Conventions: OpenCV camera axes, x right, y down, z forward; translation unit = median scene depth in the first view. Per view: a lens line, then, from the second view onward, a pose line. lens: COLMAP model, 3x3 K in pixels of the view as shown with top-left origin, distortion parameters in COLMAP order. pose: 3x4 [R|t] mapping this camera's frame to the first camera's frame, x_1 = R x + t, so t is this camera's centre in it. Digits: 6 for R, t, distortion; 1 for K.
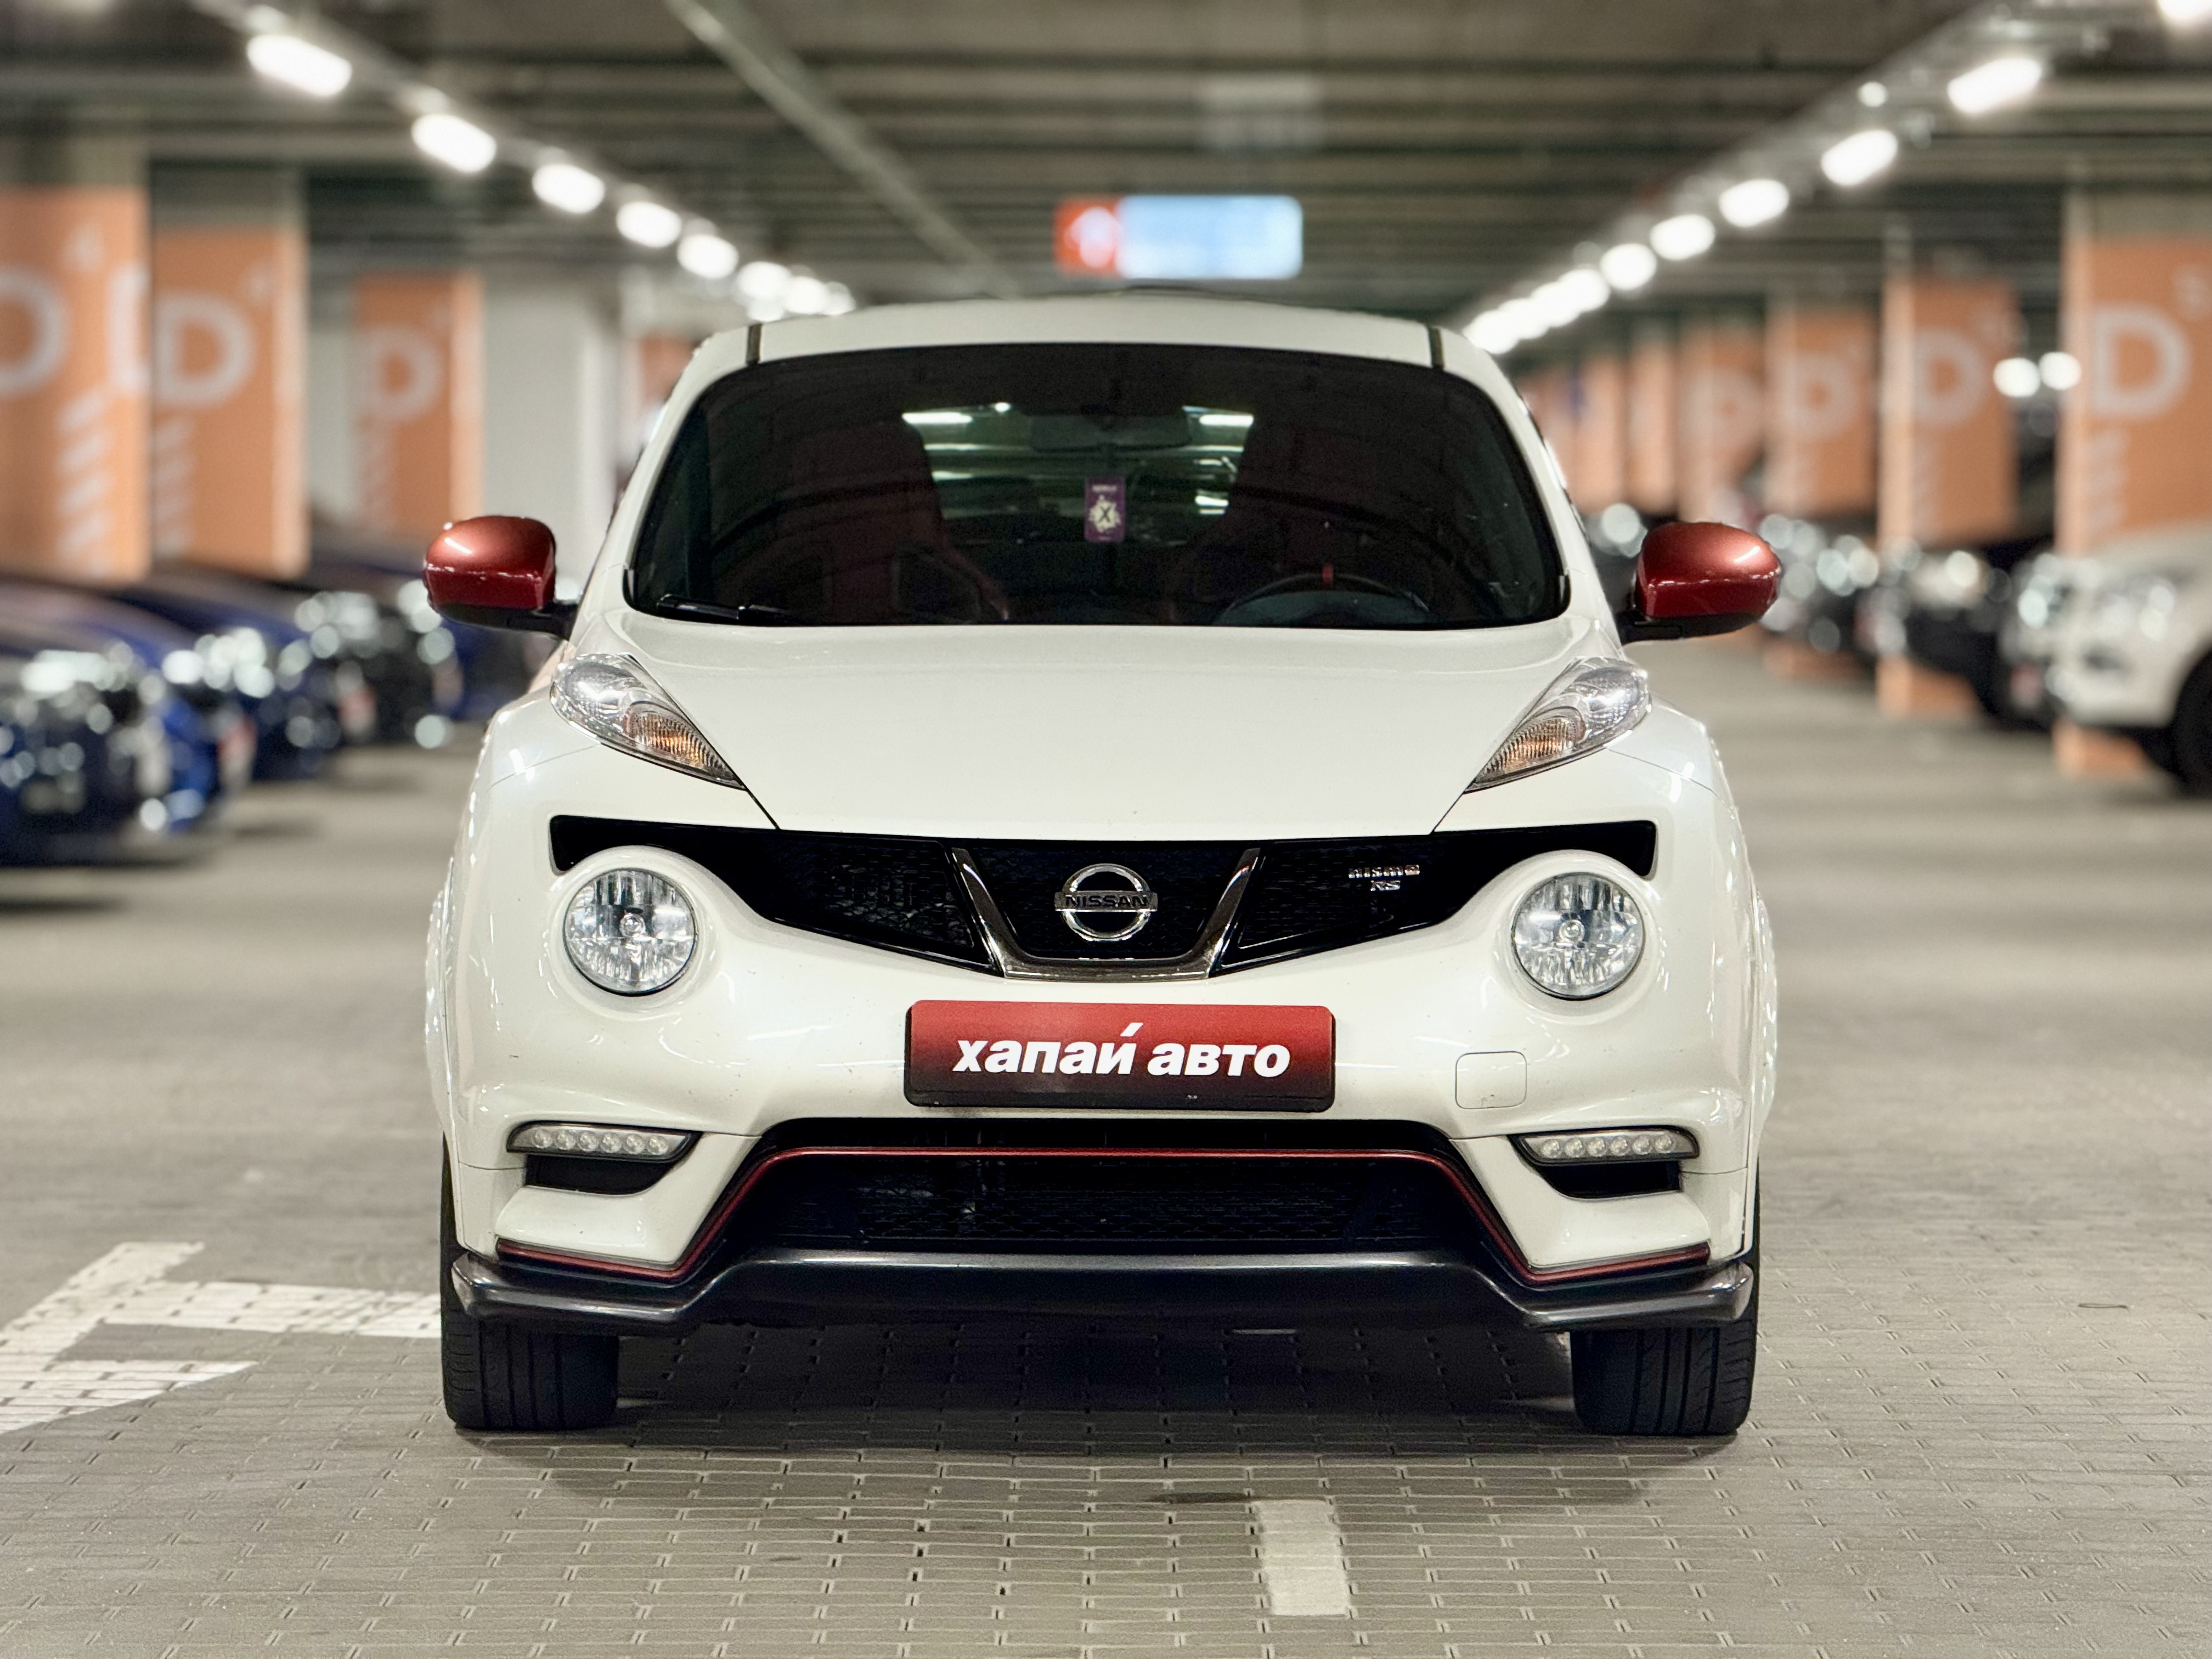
lens RADIAL K [[7590.5, 0, 1106.0], [0, 7590.5, 829.5], [0, 0, 1]] dist [0.058021, -0.103404]
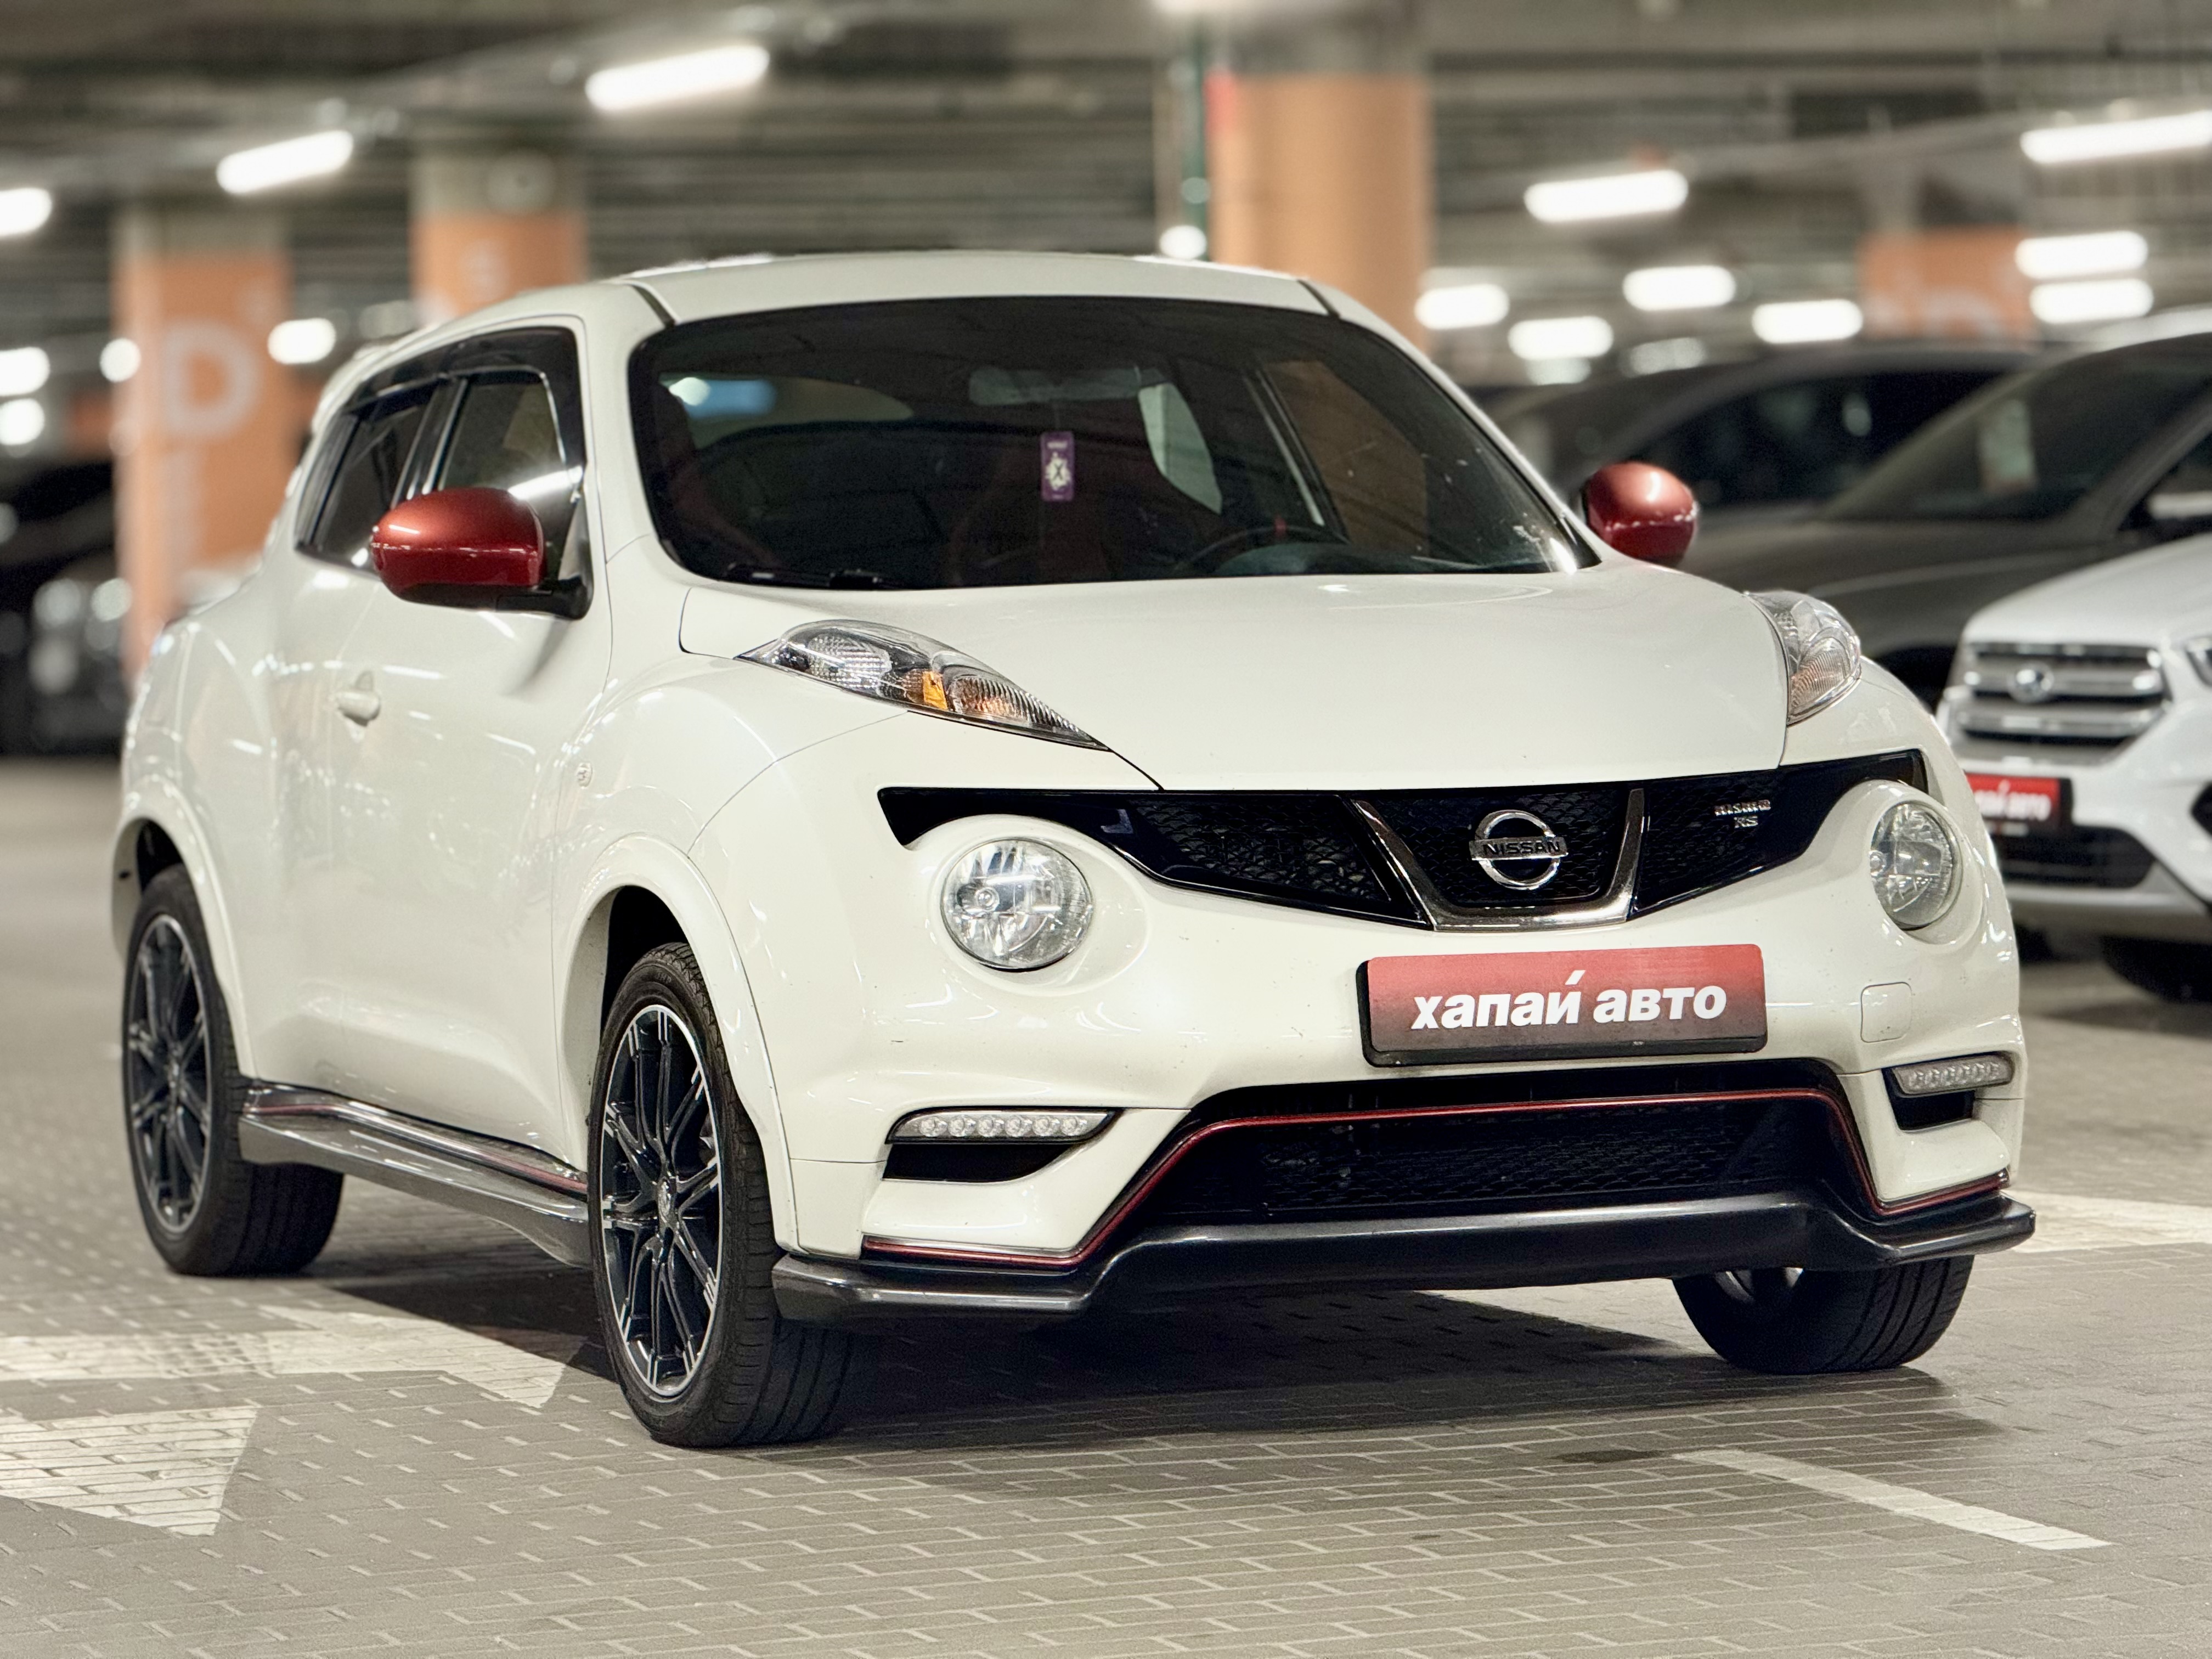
lens RADIAL K [[7590.5, 0, 1106.0], [0, 7590.5, 829.5], [0, 0, 1]] dist [0.058021, -0.103404]
pose [[0.944079, -0.042225, 0.327005, -0.365684], [0.044165, 0.999023, 0.001495, 0.003289], [-0.326749, 0.013030, 0.945021, 0.099143]]
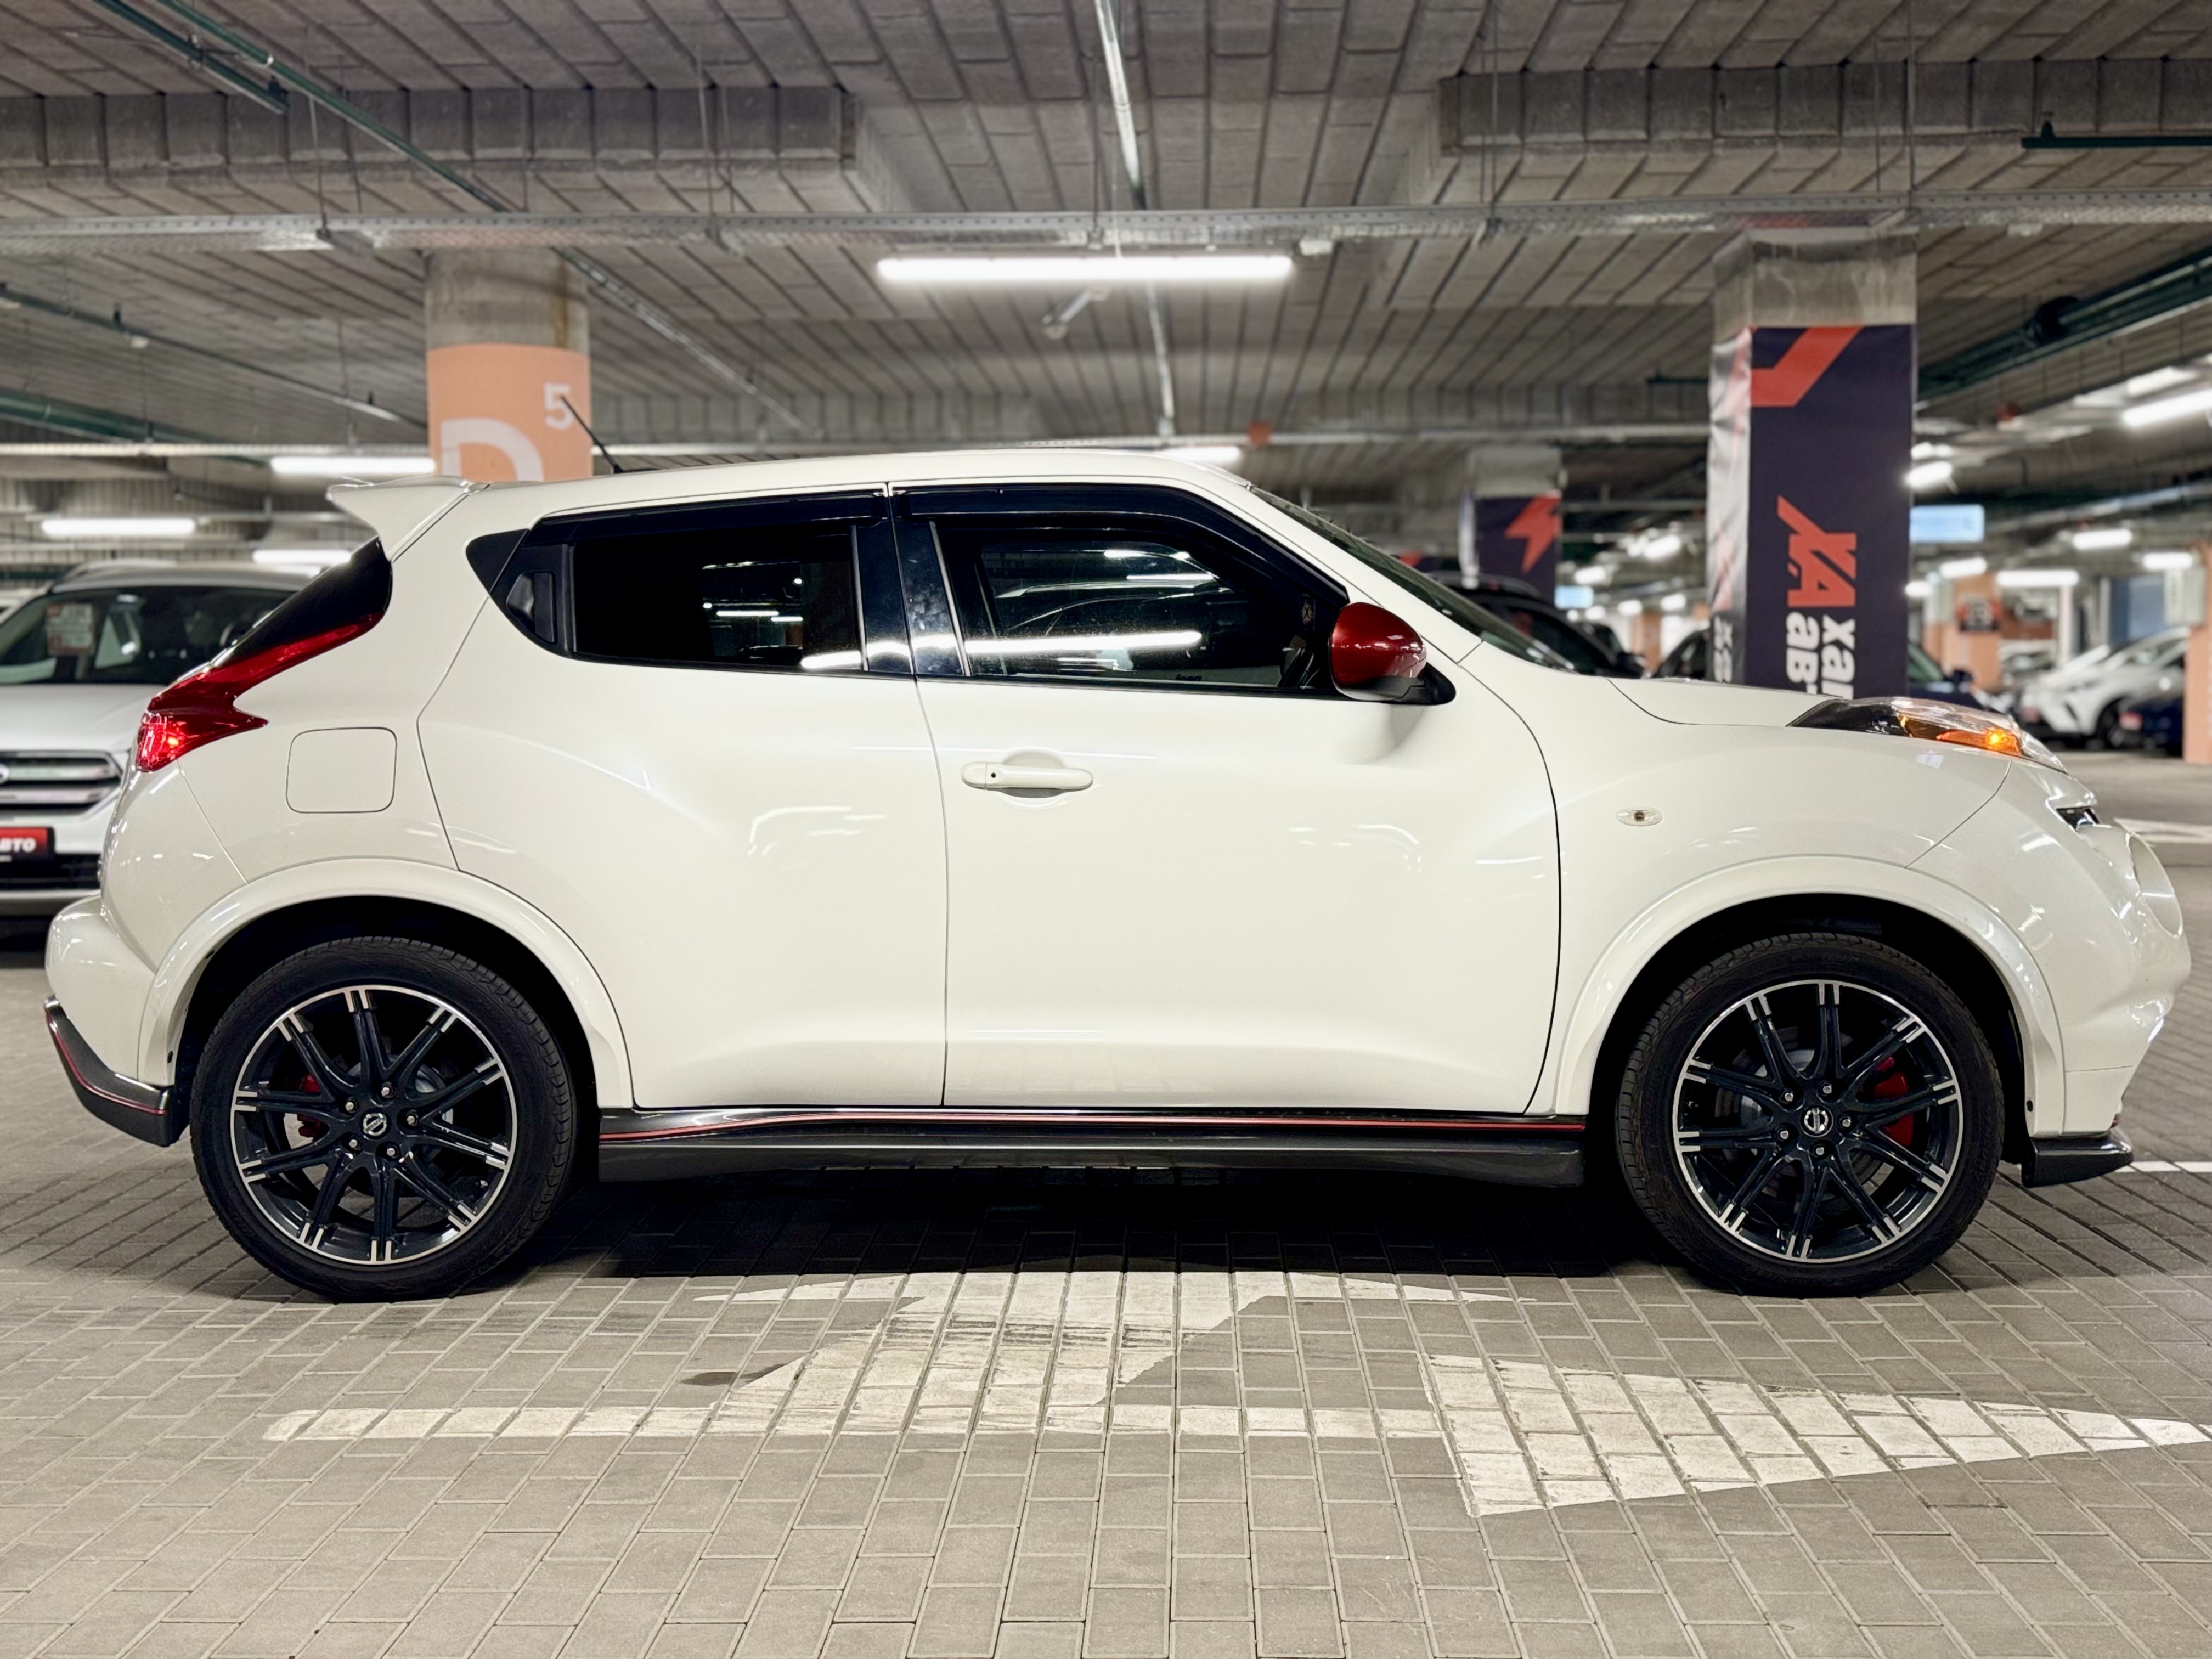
lens RADIAL K [[2454.0, 0, 1106.0], [0, 2454.0, 829.5], [0, 0, 1]] dist [0.012749, 0.017219]
pose [[0.055407, -0.072727, 0.995812, -0.548276], [0.054512, 0.996077, 0.069713, -0.040893], [-0.996975, 0.050421, 0.059154, 1.186098]]
